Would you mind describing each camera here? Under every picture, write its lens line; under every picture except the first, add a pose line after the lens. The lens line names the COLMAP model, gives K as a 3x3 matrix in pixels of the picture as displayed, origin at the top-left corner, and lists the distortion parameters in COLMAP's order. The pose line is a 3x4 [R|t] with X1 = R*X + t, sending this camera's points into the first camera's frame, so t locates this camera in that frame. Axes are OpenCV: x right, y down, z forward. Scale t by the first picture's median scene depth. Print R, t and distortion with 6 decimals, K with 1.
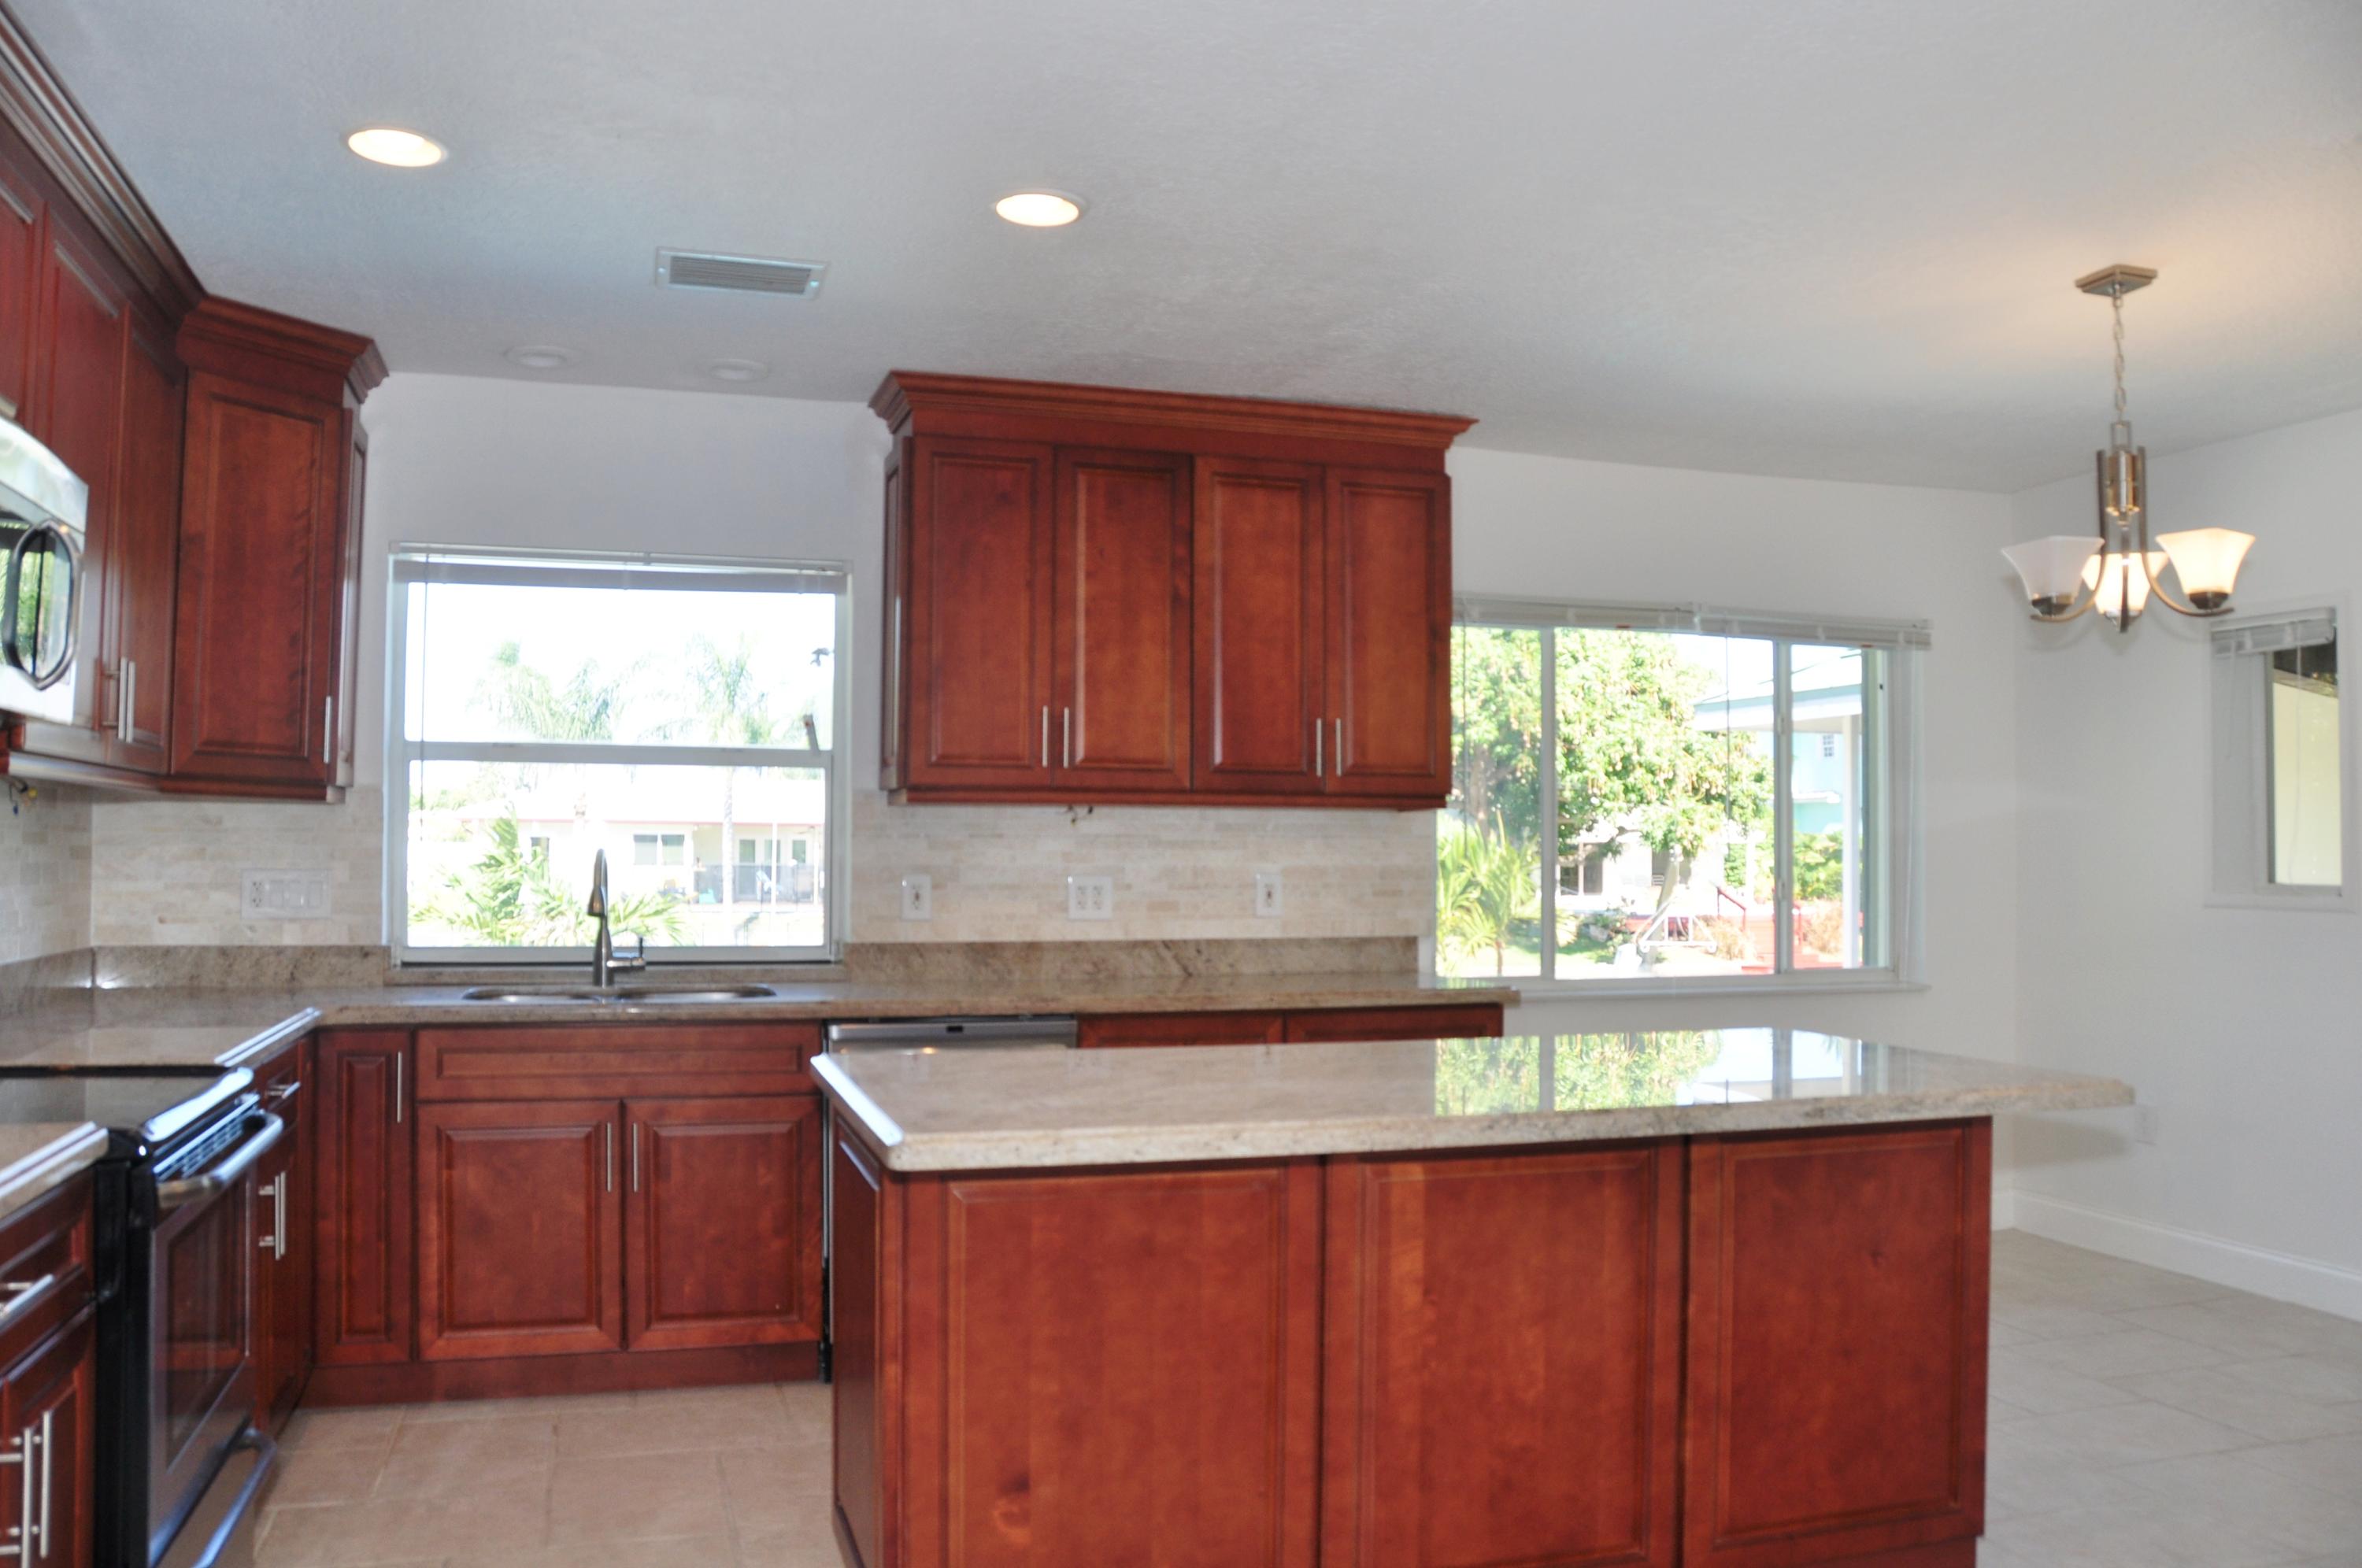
lens RADIAL K [[1956.0, 0, 1178.7], [0, 1956.0, 783.8], [0, 0, 1]] dist [-0.005278, 0.002392]
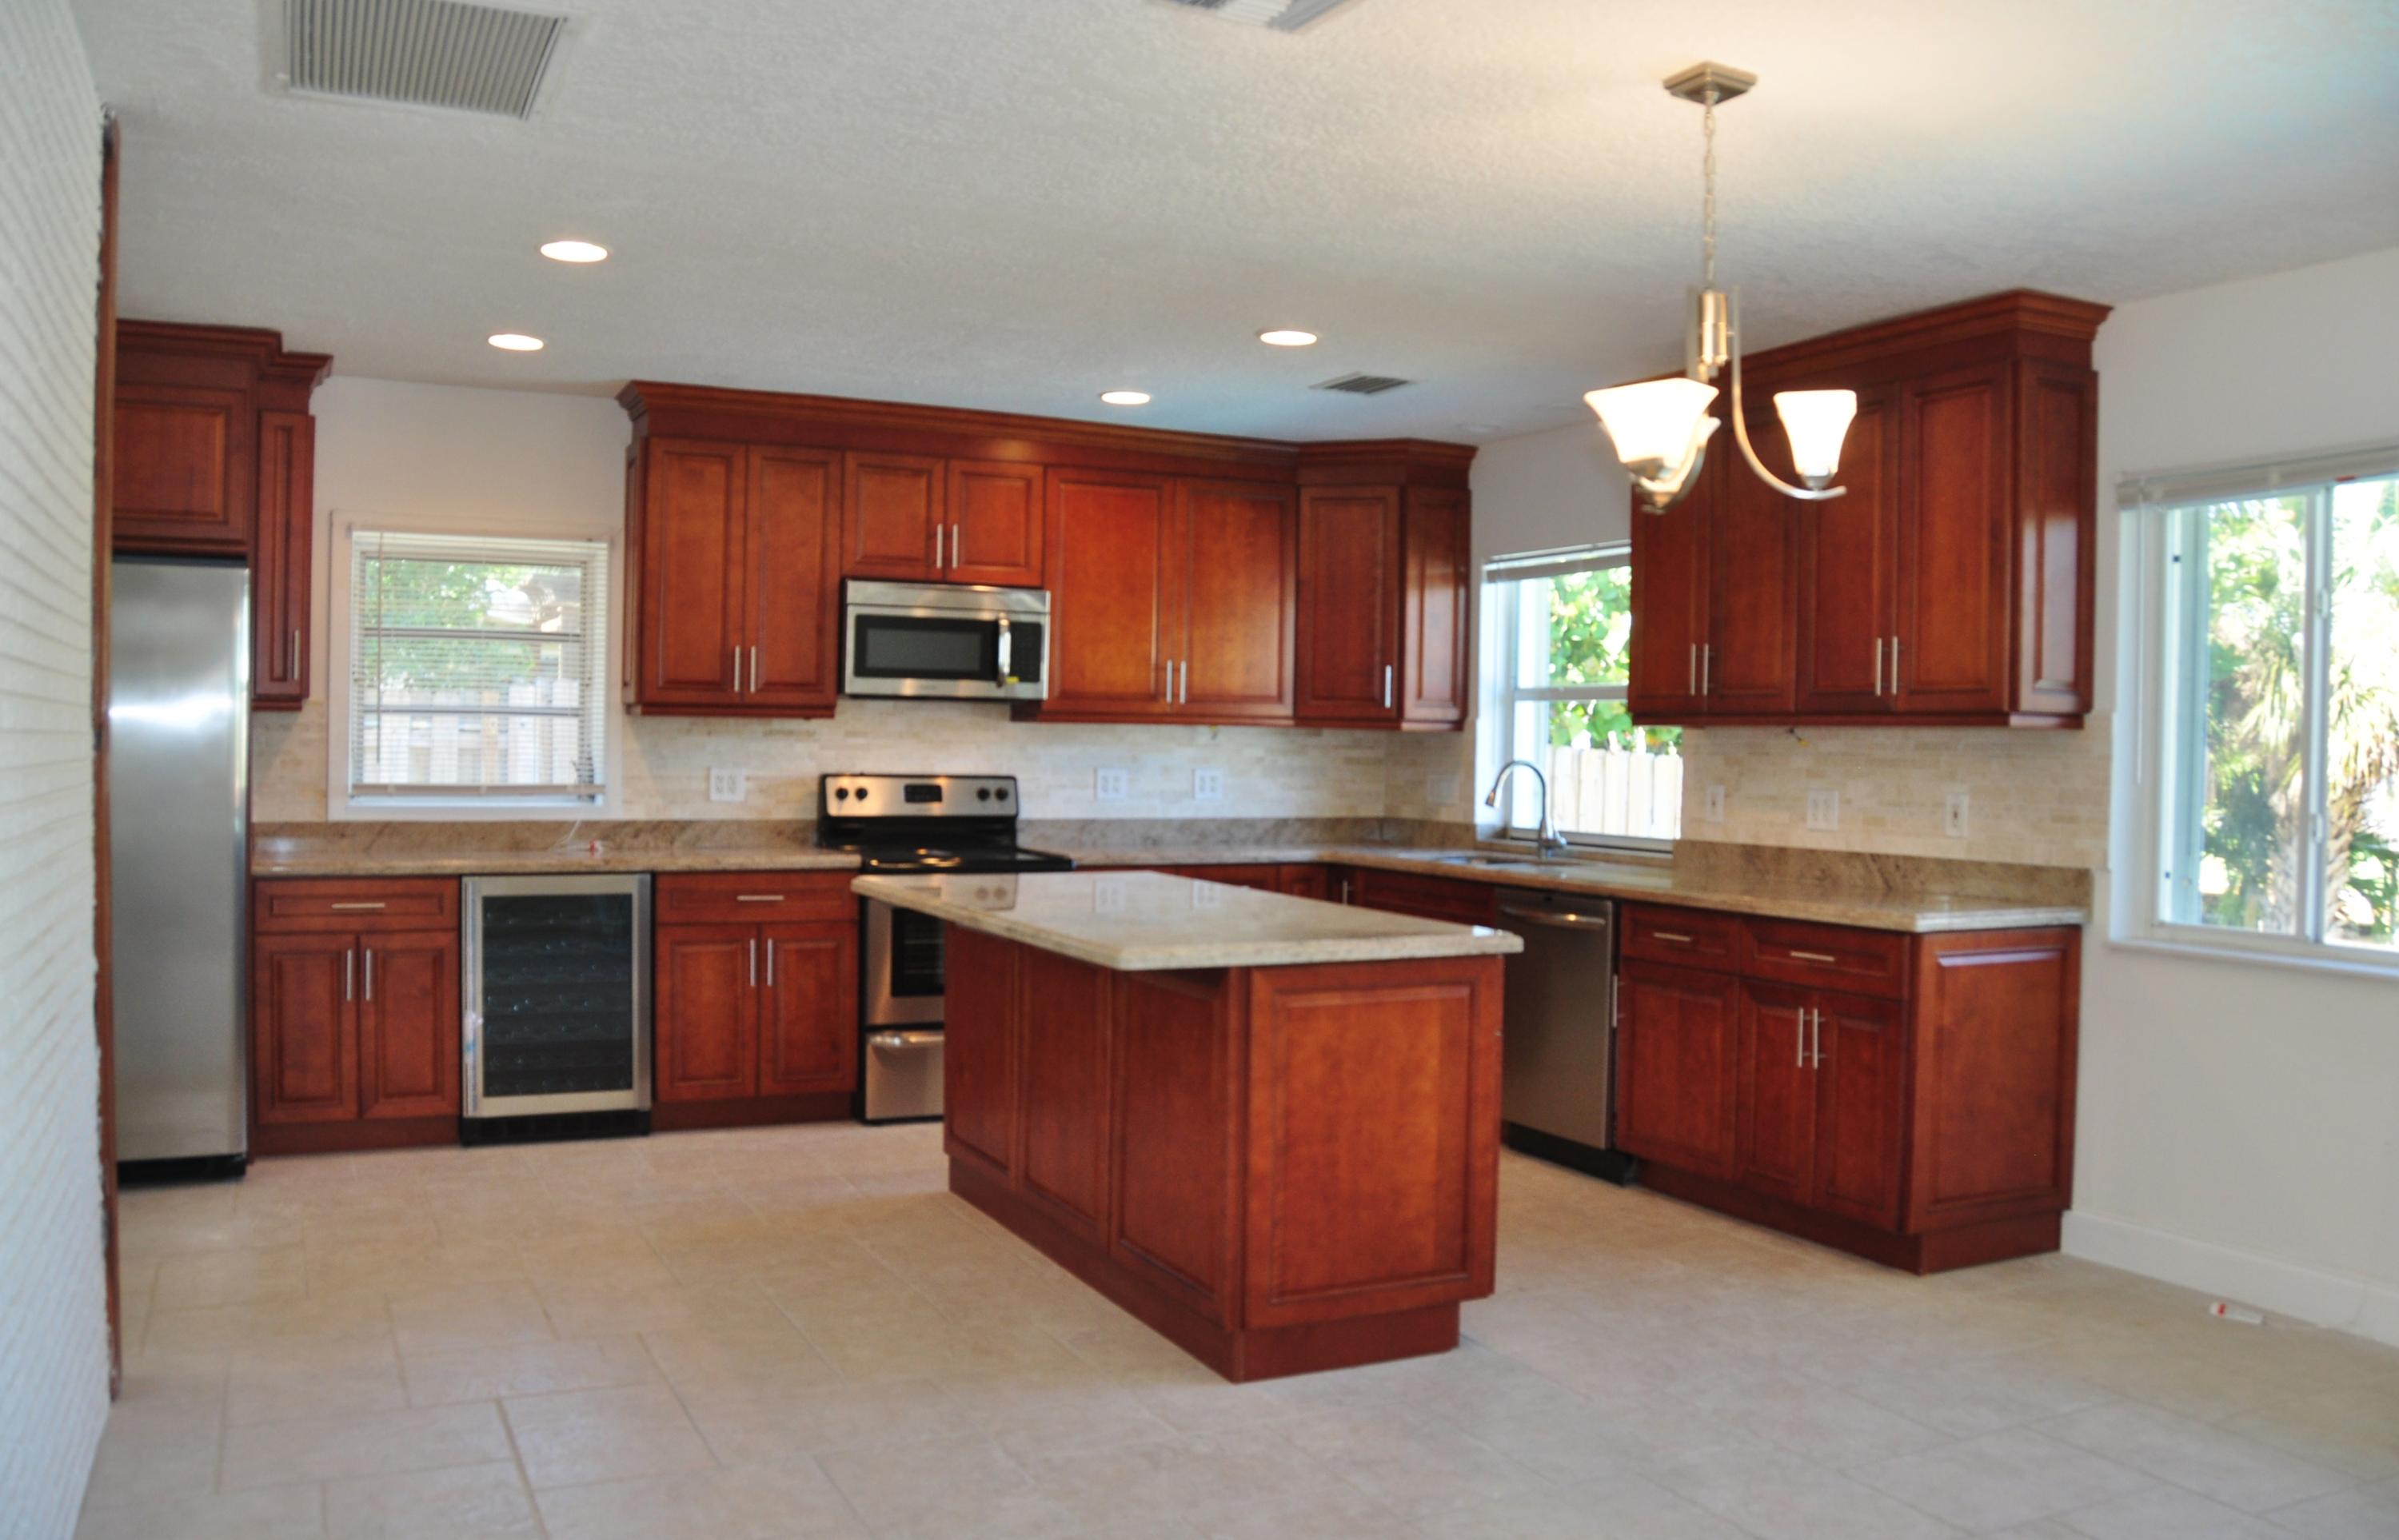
lens RADIAL K [[1968.3, 0, 1201.0], [0, 1968.3, 768.3], [0, 0, 1]] dist [-0.002515, 0.000168]
pose [[0.155194, 0.012023, -0.987811, 0.979556], [0.022154, 0.999632, 0.015647, 0.009513], [0.987636, -0.024312, 0.154870, 0.481128]]
